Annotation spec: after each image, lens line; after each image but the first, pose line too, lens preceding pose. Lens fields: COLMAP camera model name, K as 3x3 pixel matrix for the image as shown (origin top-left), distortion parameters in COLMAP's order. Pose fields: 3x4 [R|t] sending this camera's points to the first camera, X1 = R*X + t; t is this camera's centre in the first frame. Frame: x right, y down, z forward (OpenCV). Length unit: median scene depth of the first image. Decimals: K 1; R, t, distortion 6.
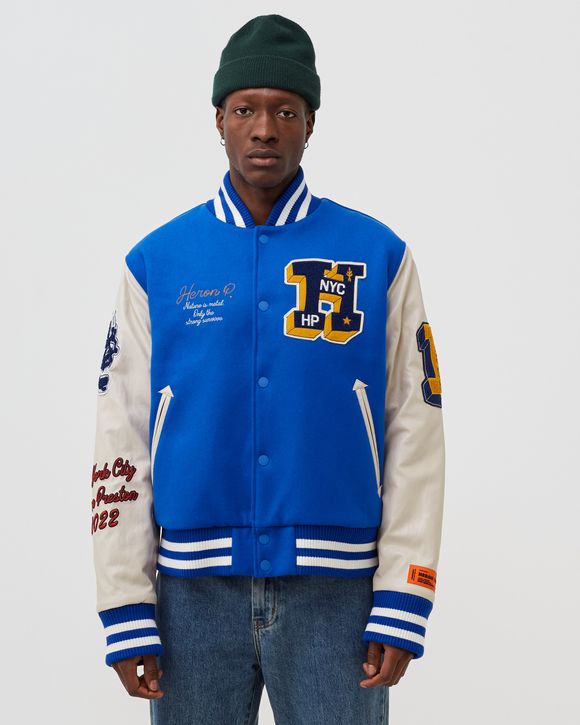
lens RADIAL K [[1173.5, 0, 289.1], [0, 1173.5, 361.4], [0, 0, 1]] dist [0.021782, 0.000000]
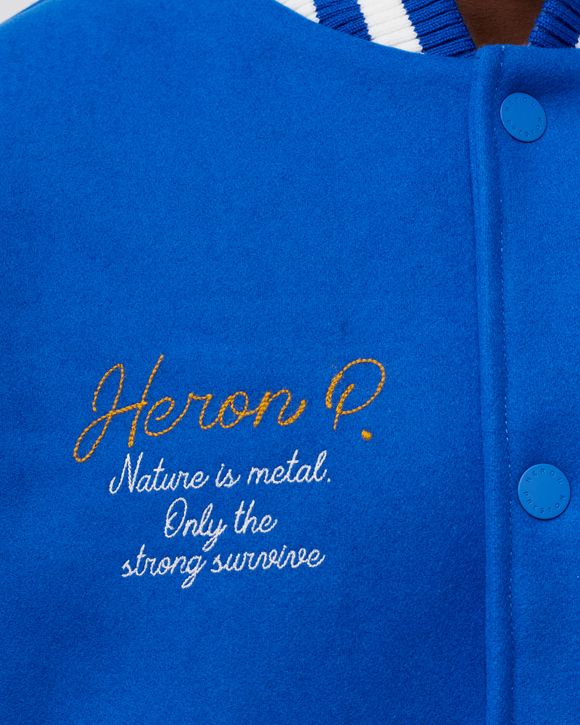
lens RADIAL K [[1173.5, 0, 288.7], [0, 1173.5, 364.7], [0, 0, 1]] dist [0.021782, 0.000000]
pose [[0.997608, 0.013723, 0.067752, -0.074368], [-0.024277, 0.987221, 0.157494, -0.094771], [-0.064725, -0.158762, 0.985193, 0.816750]]
